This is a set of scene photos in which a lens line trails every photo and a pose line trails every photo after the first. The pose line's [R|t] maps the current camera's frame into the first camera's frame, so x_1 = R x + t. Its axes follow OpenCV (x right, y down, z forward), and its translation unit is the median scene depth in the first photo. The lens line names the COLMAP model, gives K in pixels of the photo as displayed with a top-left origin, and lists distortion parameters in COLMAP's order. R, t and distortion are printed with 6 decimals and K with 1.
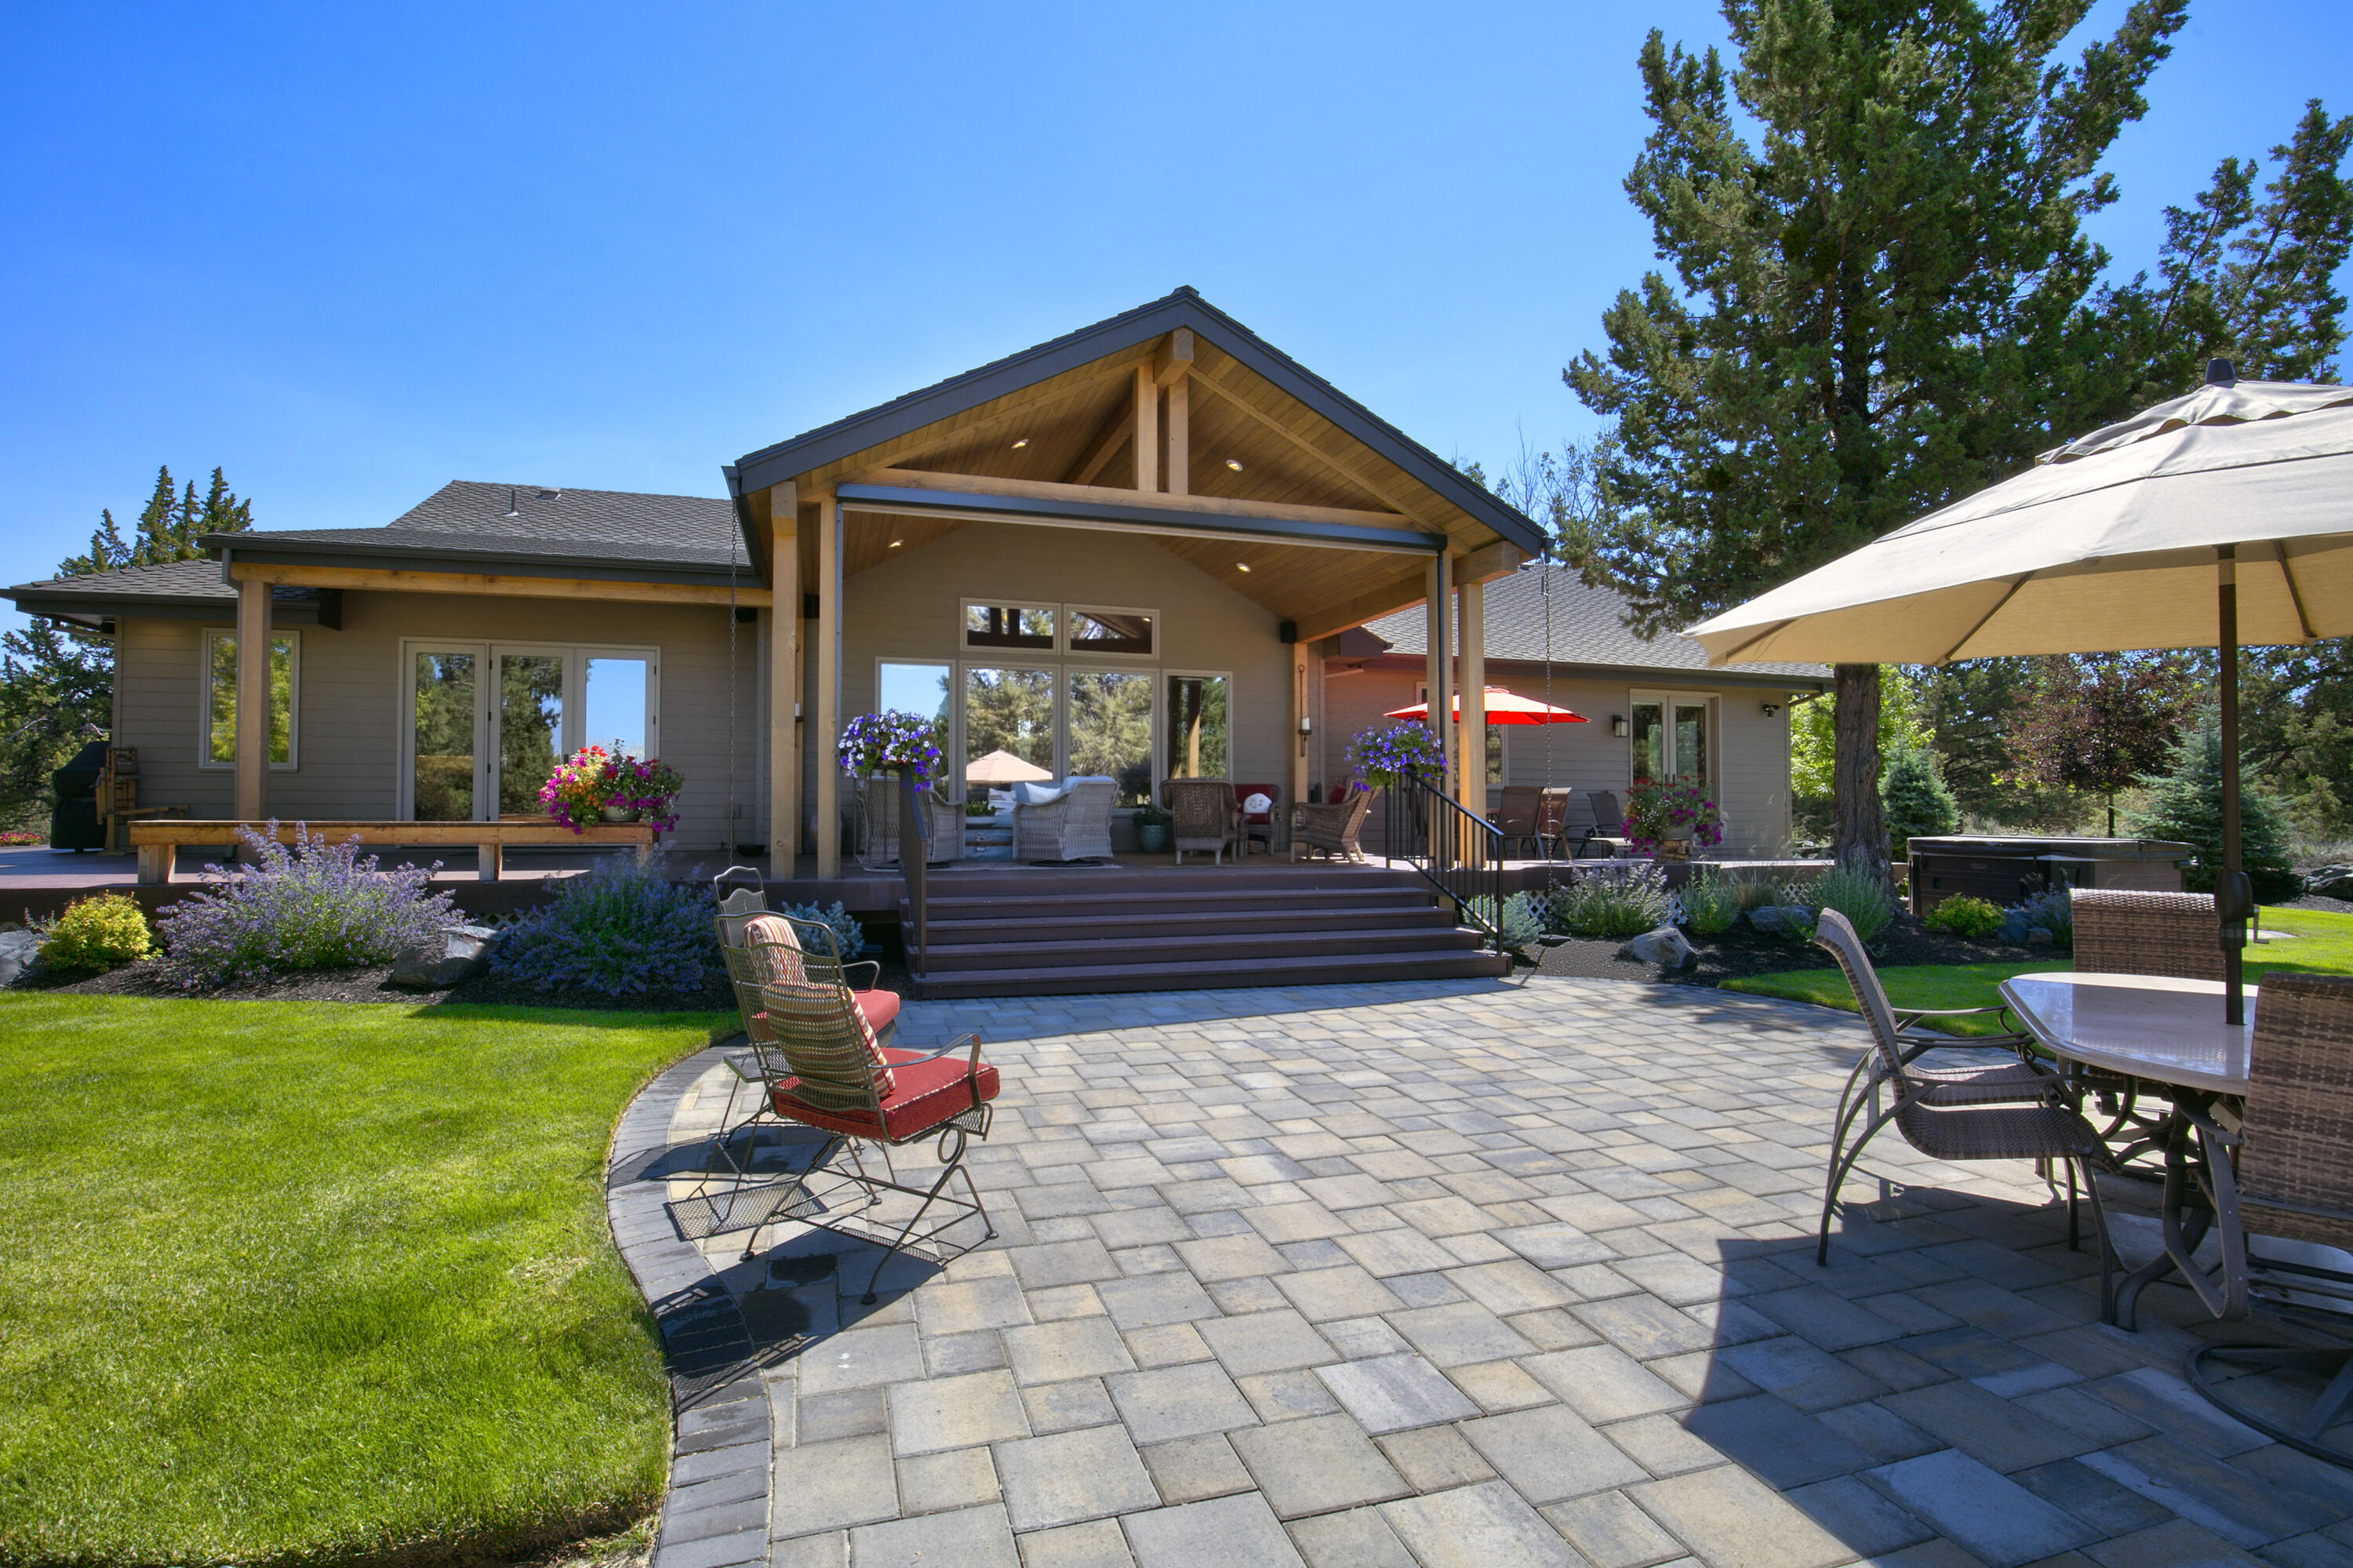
lens RADIAL K [[1090.7, 0, 1176.5], [0, 1090.7, 784.0], [0, 0, 1]] dist [-0.000262, 0.000159]
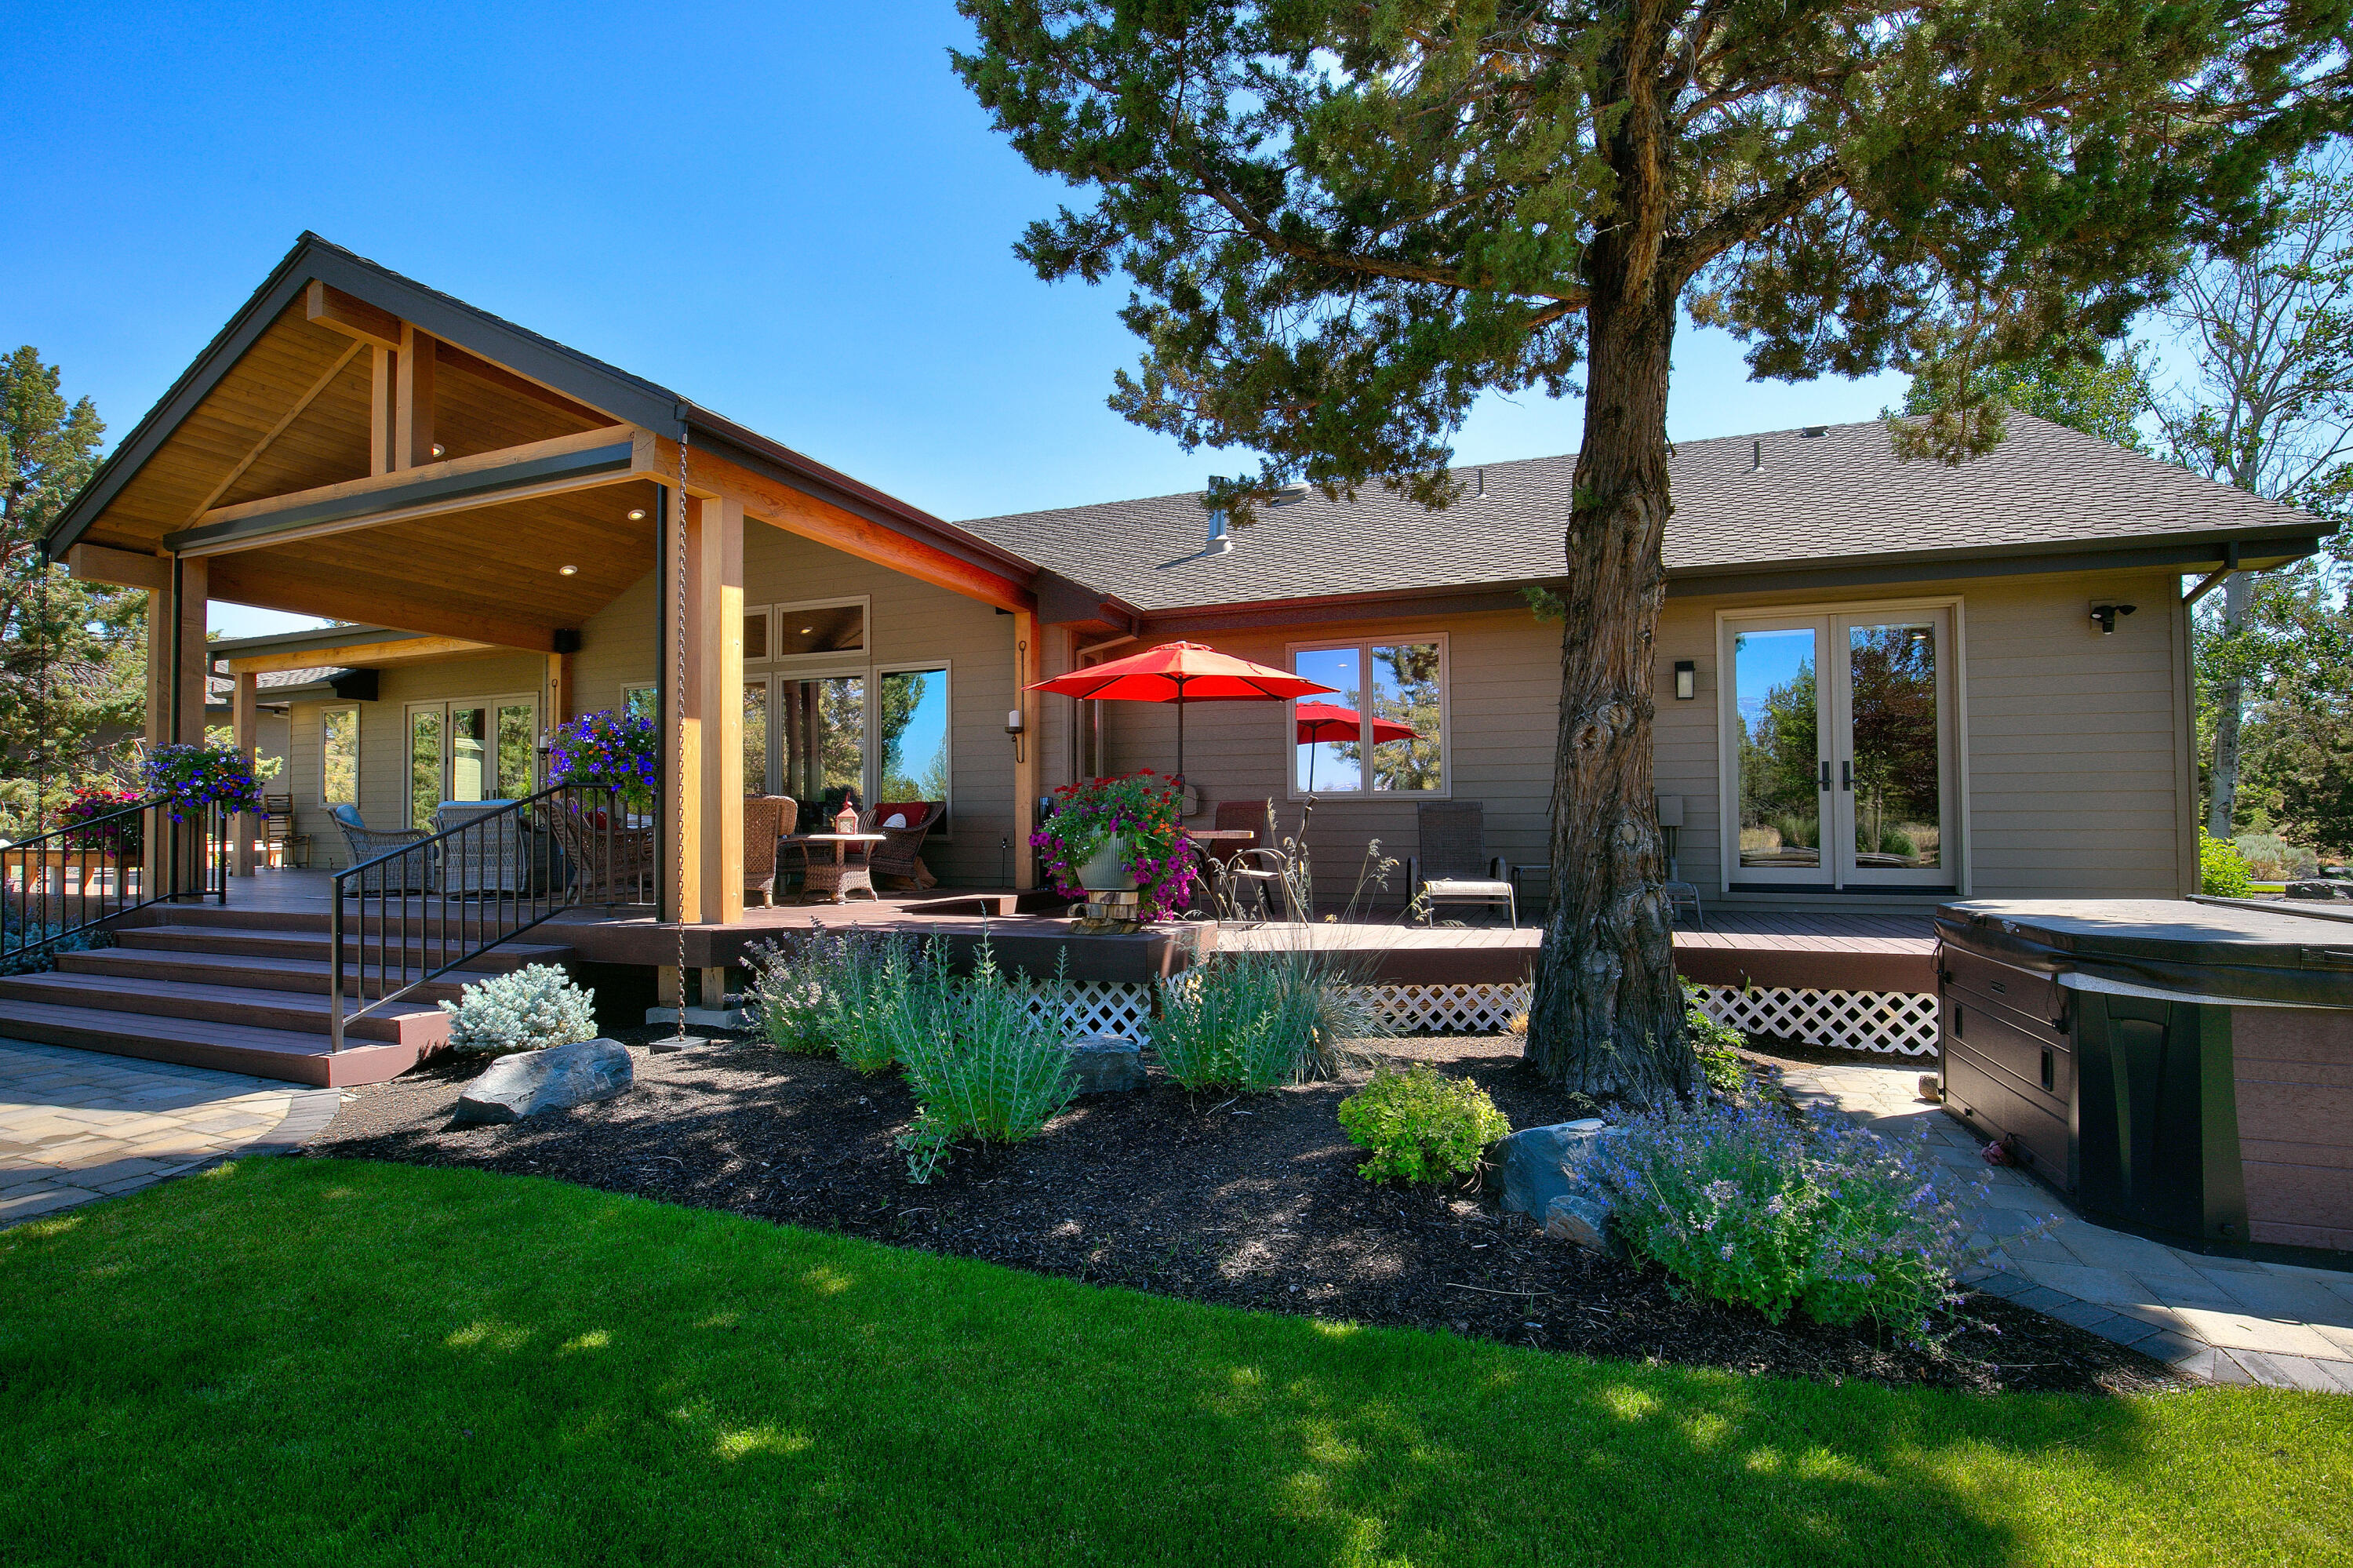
lens RADIAL K [[1084.9, 0, 1176.1], [0, 1084.9, 802.4], [0, 0, 1]] dist [-0.026690, 0.000808]
pose [[0.773791, -0.021296, -0.633083, 0.982977], [0.022089, 0.999734, -0.006632, 0.013382], [0.633056, -0.008852, 0.774055, 0.728411]]
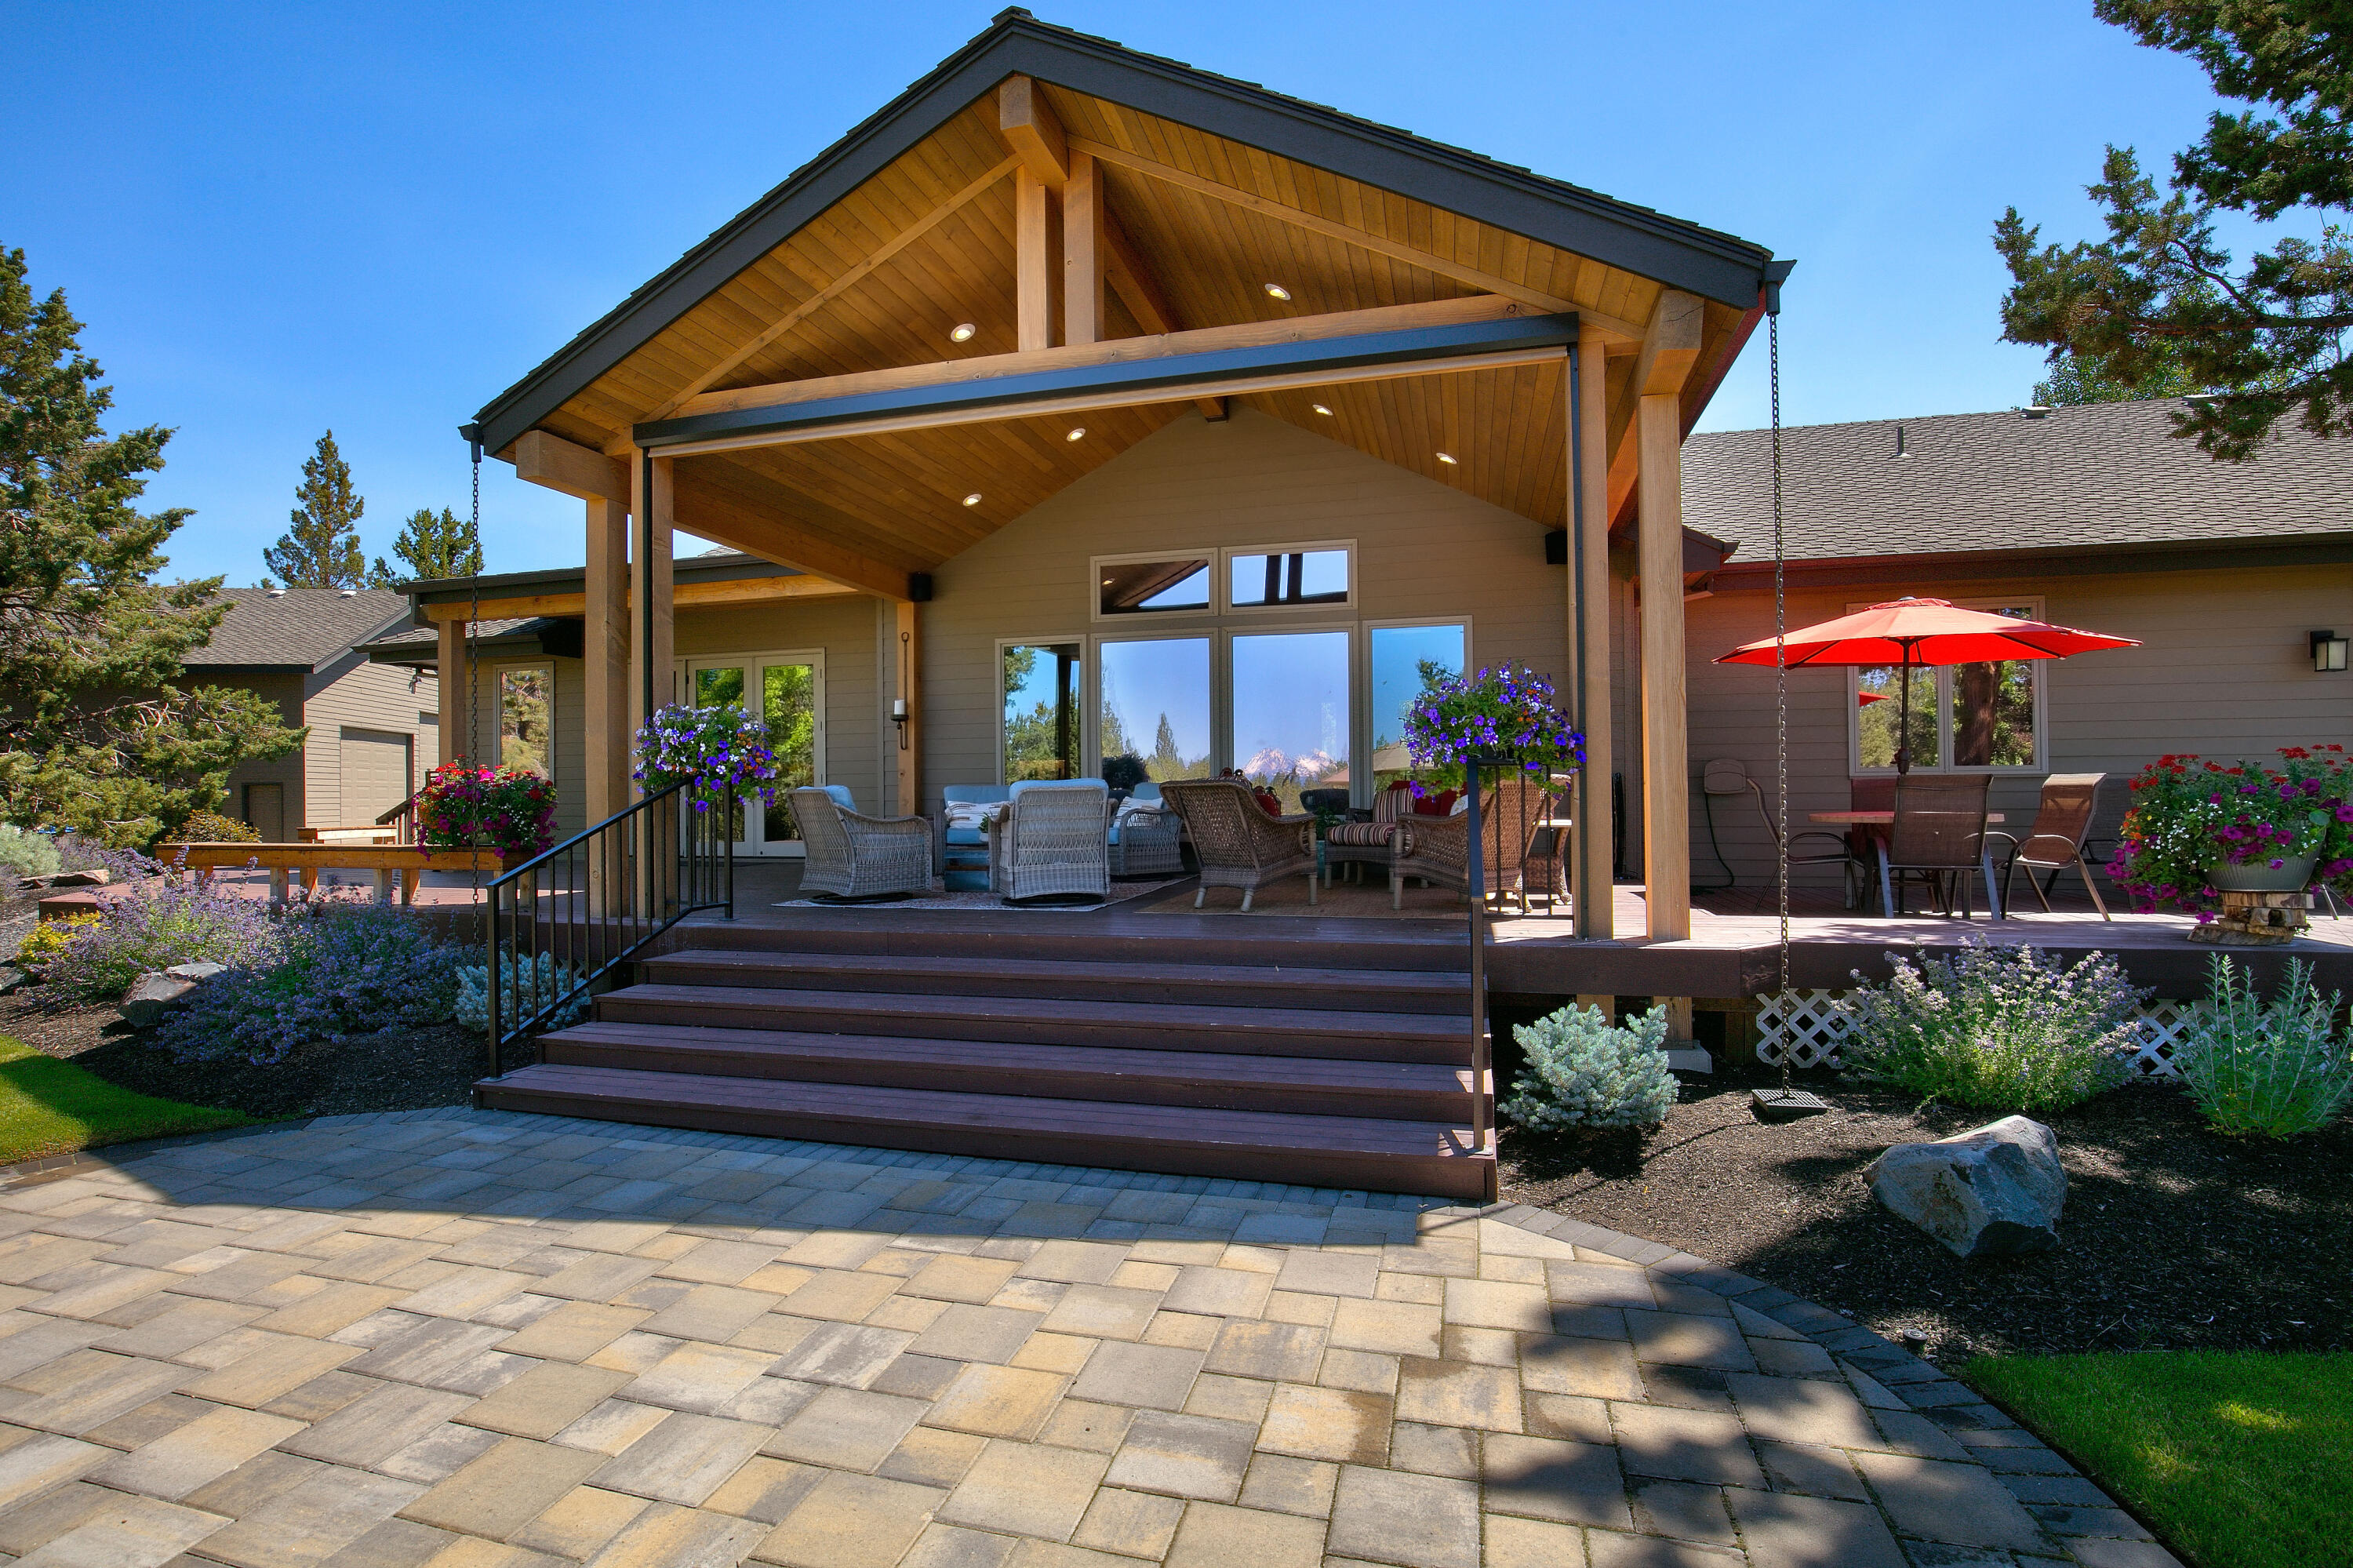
lens RADIAL K [[1084.9, 0, 1176.1], [0, 1084.9, 802.4], [0, 0, 1]] dist [-0.026690, 0.000808]
pose [[0.838483, -0.008679, -0.544858, 0.393519], [0.023341, 0.999528, 0.019999, -0.005261], [0.544427, -0.029486, 0.838290, 0.481777]]
